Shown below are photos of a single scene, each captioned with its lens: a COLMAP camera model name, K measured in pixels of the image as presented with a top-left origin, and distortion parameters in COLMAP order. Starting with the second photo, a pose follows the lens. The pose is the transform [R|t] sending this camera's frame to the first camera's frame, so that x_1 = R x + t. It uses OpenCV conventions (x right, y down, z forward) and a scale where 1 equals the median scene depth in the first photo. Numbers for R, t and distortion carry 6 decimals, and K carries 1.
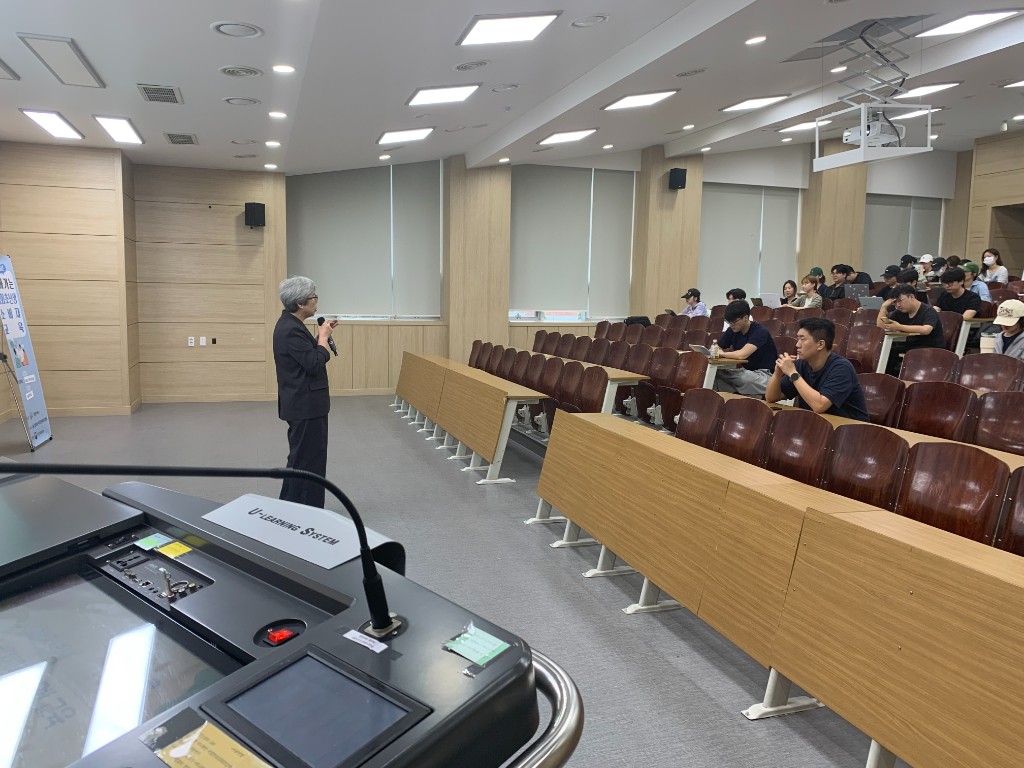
lens RADIAL K [[768.0, 0, 512.0], [0, 768.0, 384.0], [0, 0, 1]] dist [0.001183, -0.003084]
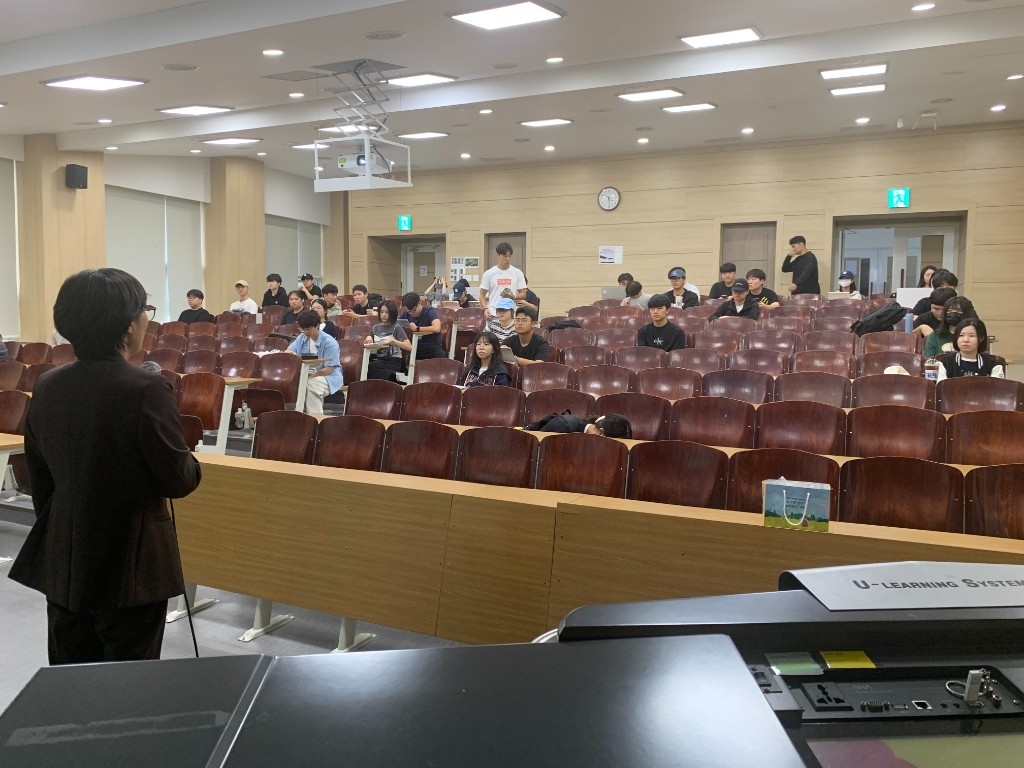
lens RADIAL K [[768.0, 0, 512.0], [0, 768.0, 384.0], [0, 0, 1]] dist [0.001183, -0.003084]
pose [[0.683371, -0.066082, 0.727074, -0.114717], [0.079812, 0.996688, 0.015572, -0.008997], [-0.725695, 0.047388, 0.686382, 0.067888]]
